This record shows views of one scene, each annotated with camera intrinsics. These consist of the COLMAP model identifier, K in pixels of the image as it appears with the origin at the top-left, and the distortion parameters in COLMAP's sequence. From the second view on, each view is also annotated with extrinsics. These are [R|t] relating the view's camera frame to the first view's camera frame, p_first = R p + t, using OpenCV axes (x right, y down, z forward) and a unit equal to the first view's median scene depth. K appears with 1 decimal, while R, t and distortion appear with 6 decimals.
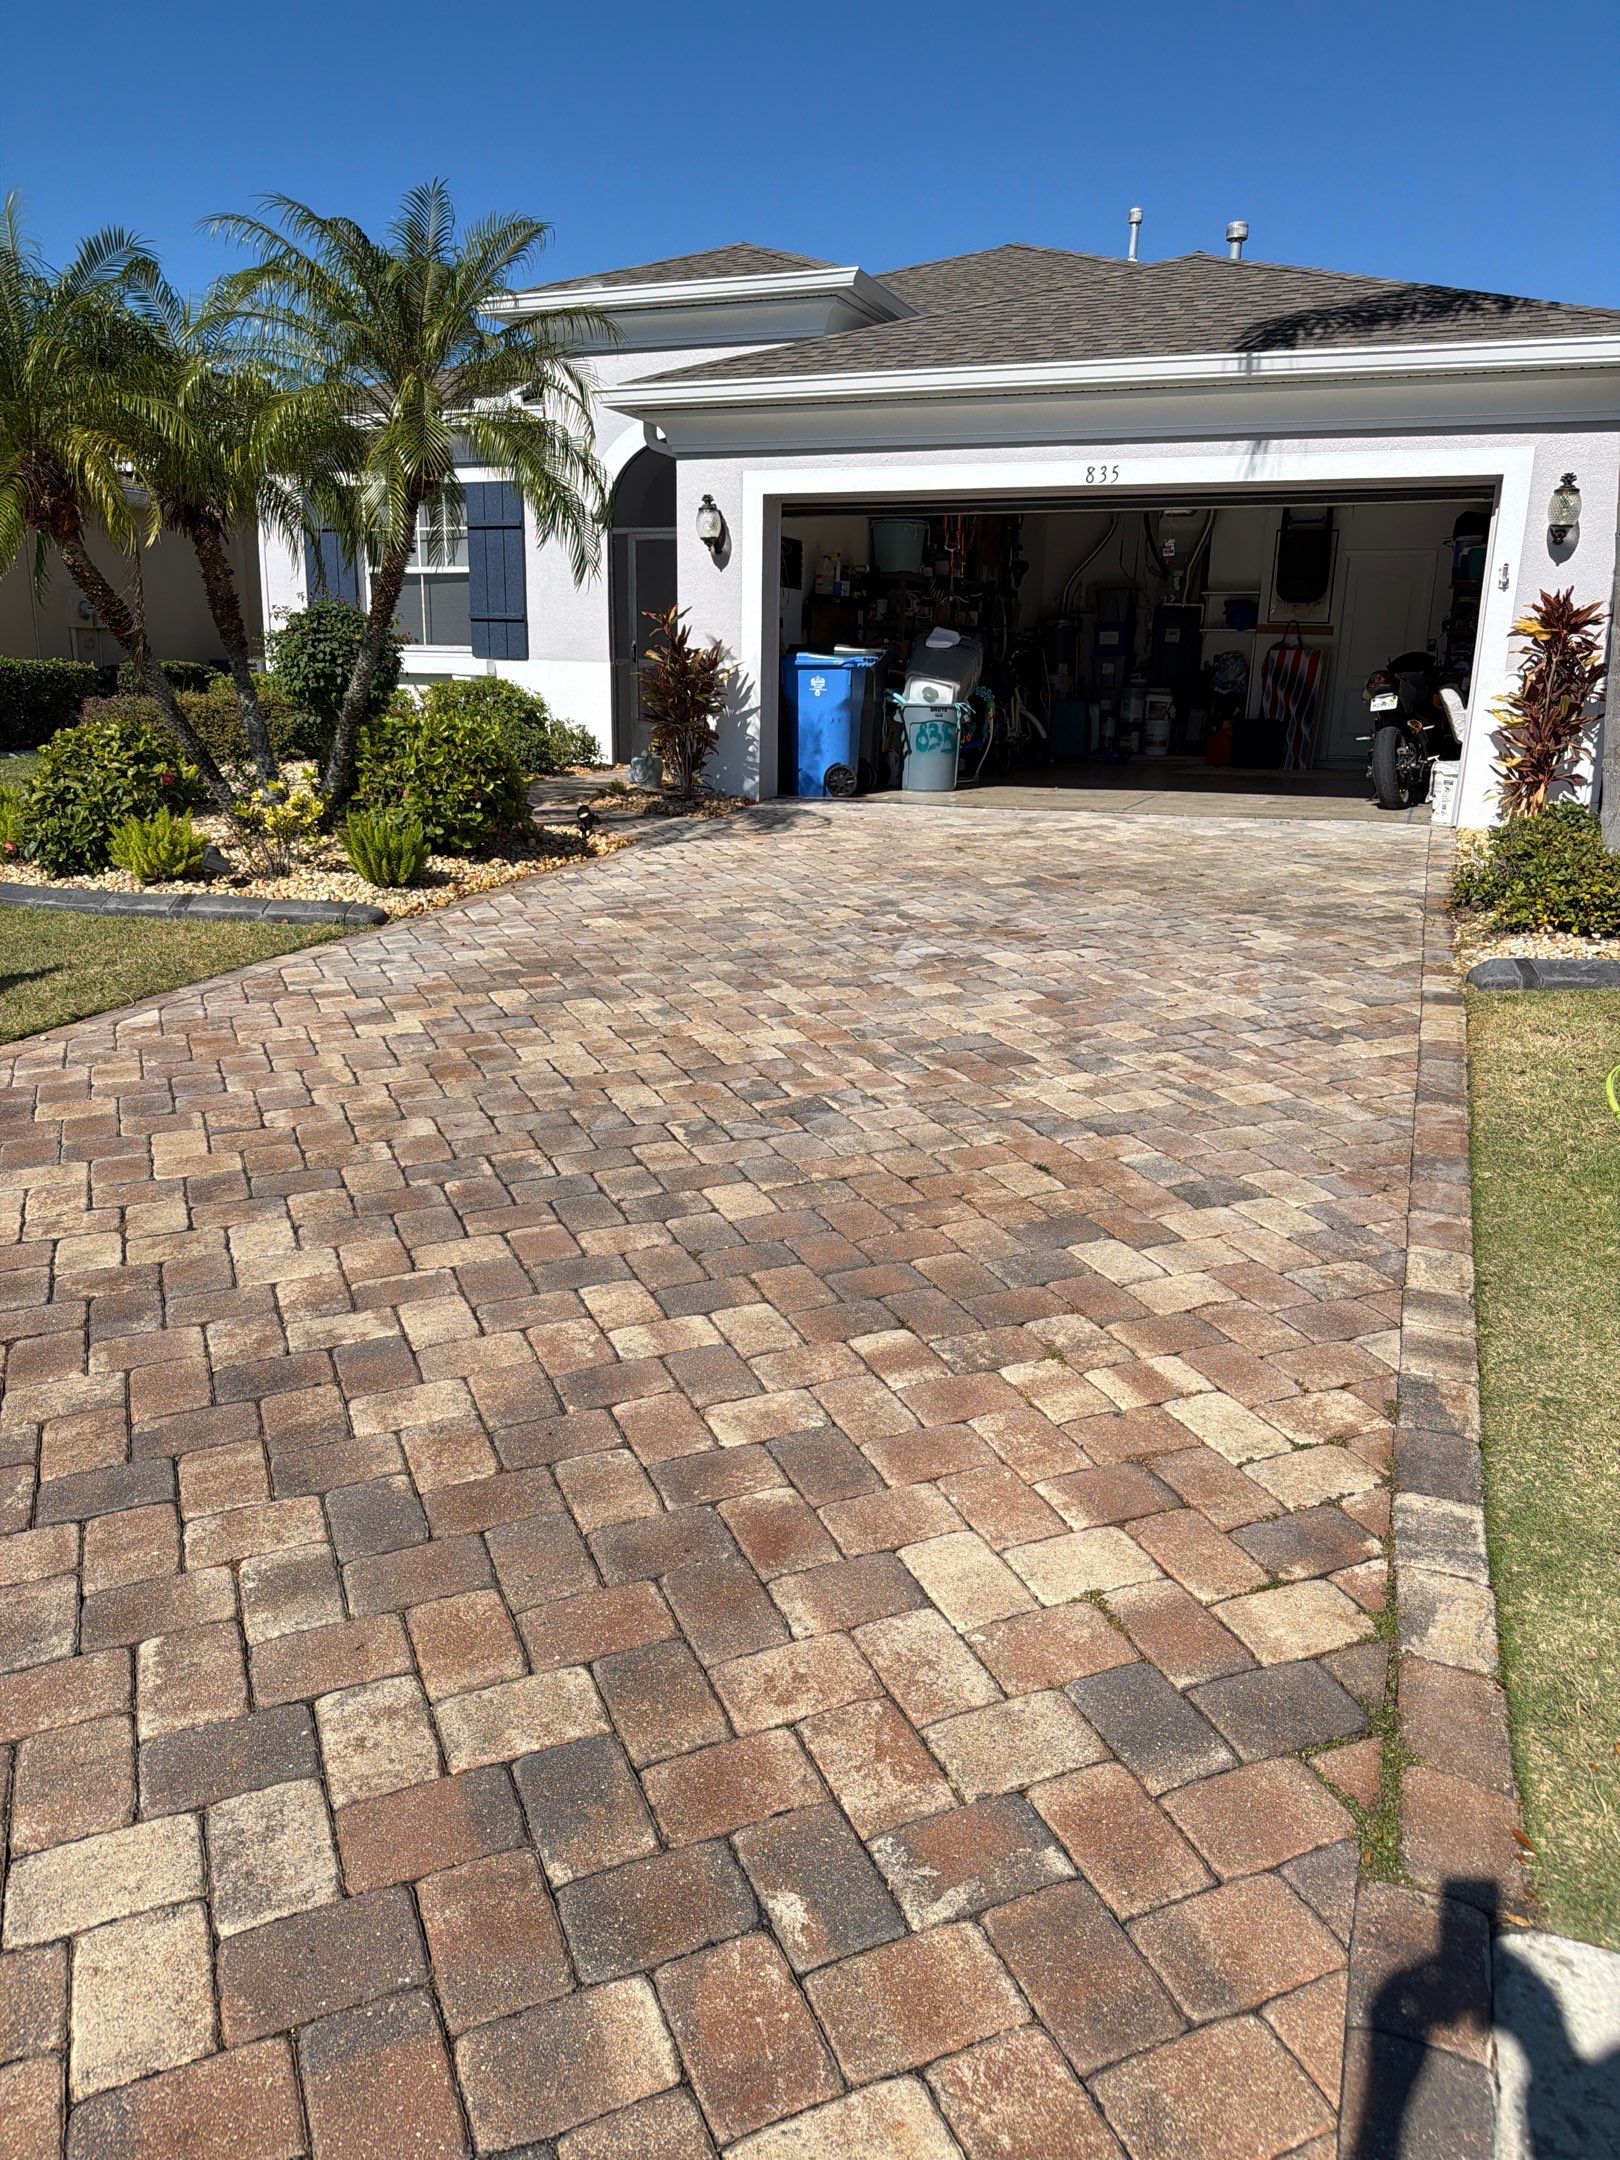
lens RADIAL K [[1505.2, 0, 803.9], [0, 1505.2, 1095.5], [0, 0, 1]] dist [0.149422, -0.292306]
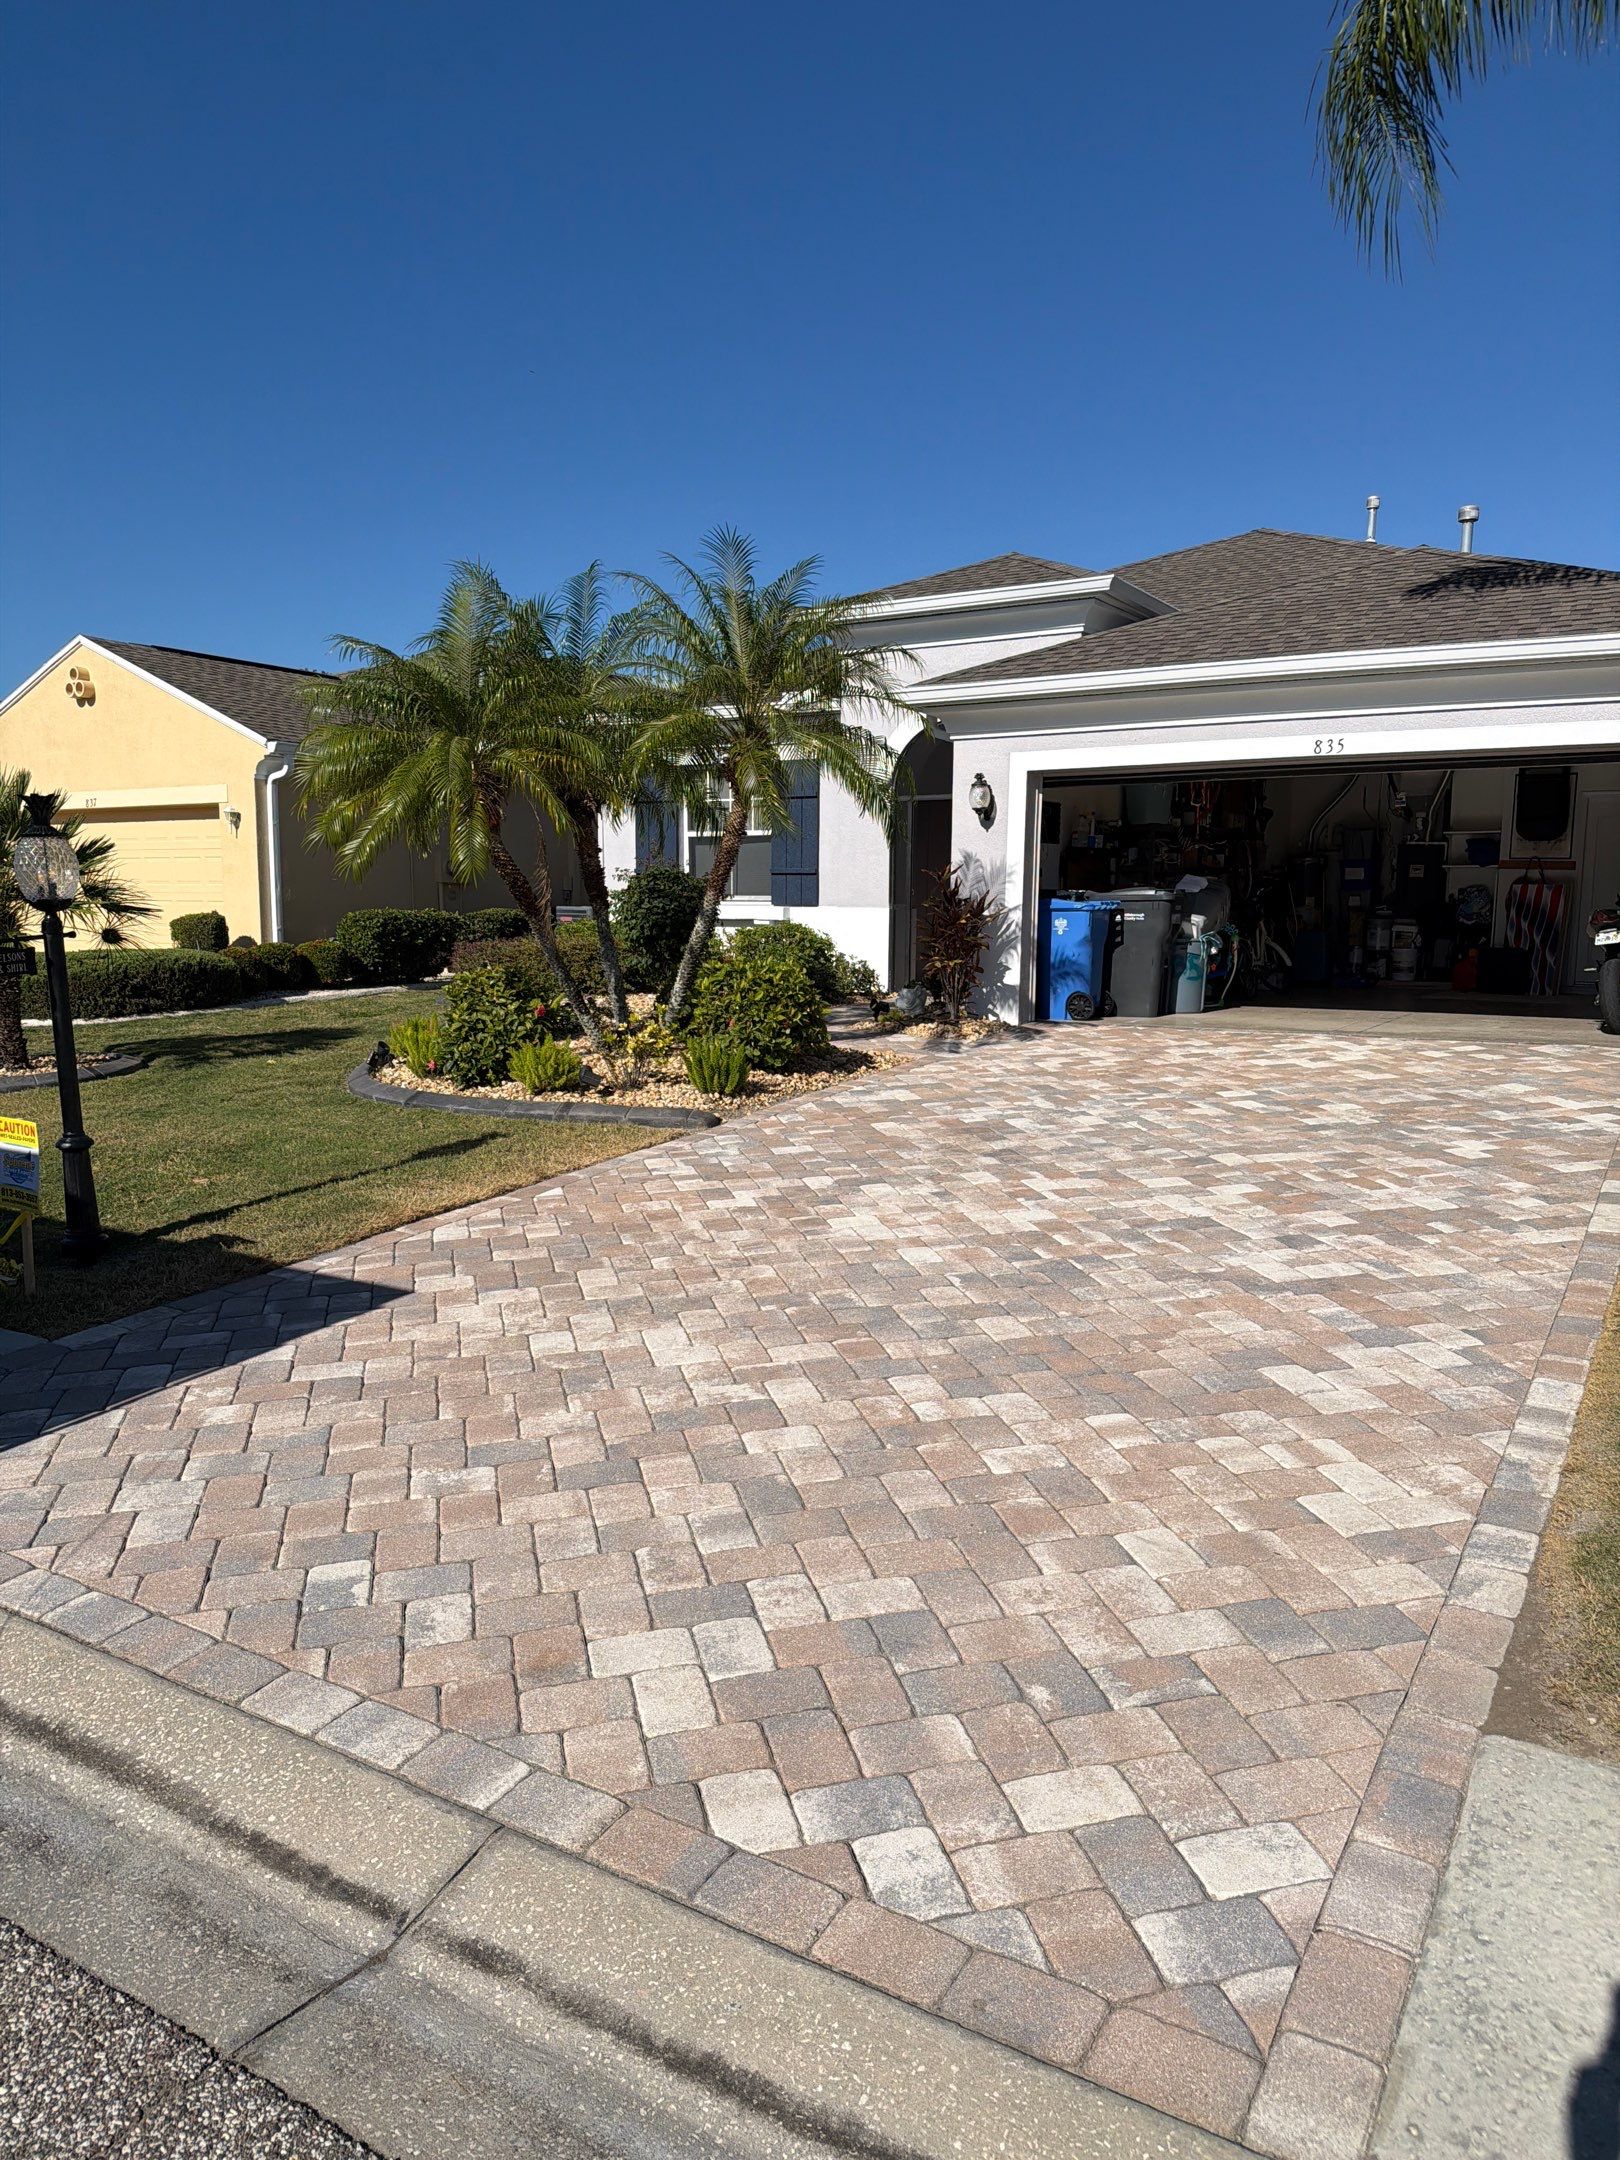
lens RADIAL K [[1504.8, 0, 802.6], [0, 1504.8, 1109.0], [0, 0, 1]] dist [0.170729, -0.355478]
pose [[0.985751, 0.009294, -0.167954, 0.003839], [-0.031377, 0.991107, -0.129312, 0.042574], [0.165259, 0.132739, 0.977277, -0.270434]]
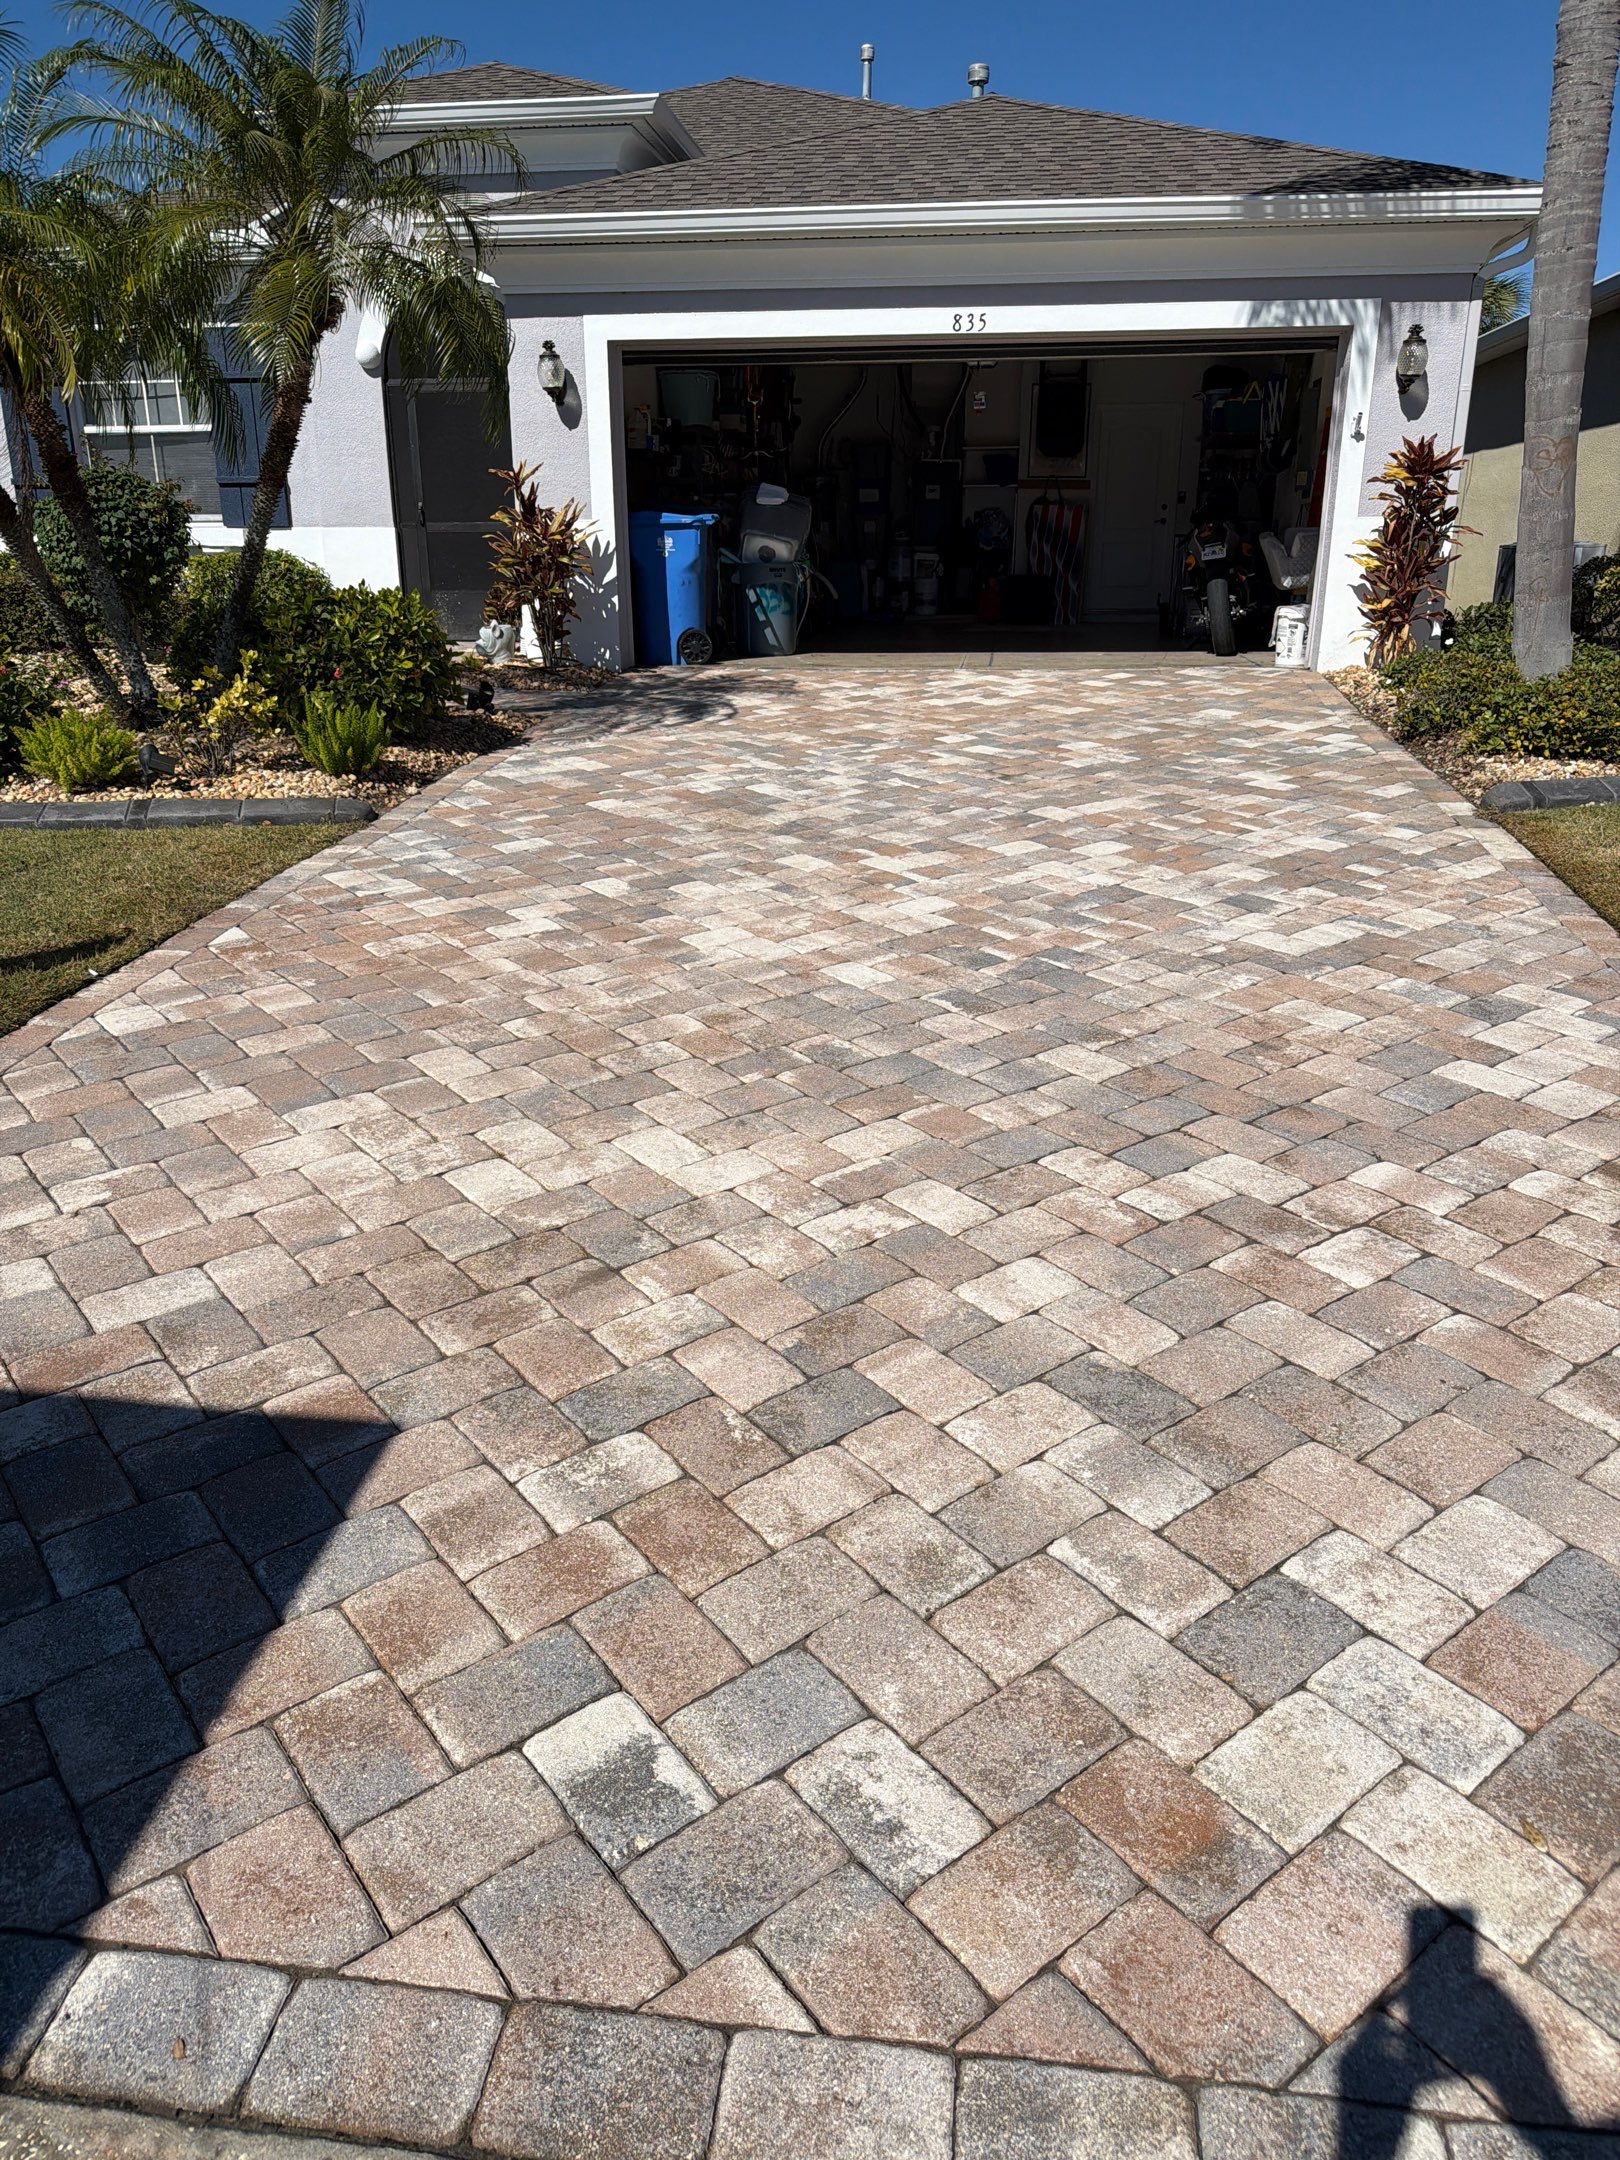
lens RADIAL K [[1503.7, 0, 797.7], [0, 1503.7, 1091.4], [0, 0, 1]] dist [0.151601, -0.281218]
pose [[0.969020, -0.103630, 0.224188, -0.337397], [0.086360, 0.992585, 0.085538, -0.009439], [-0.231390, -0.063528, 0.970785, 0.055462]]
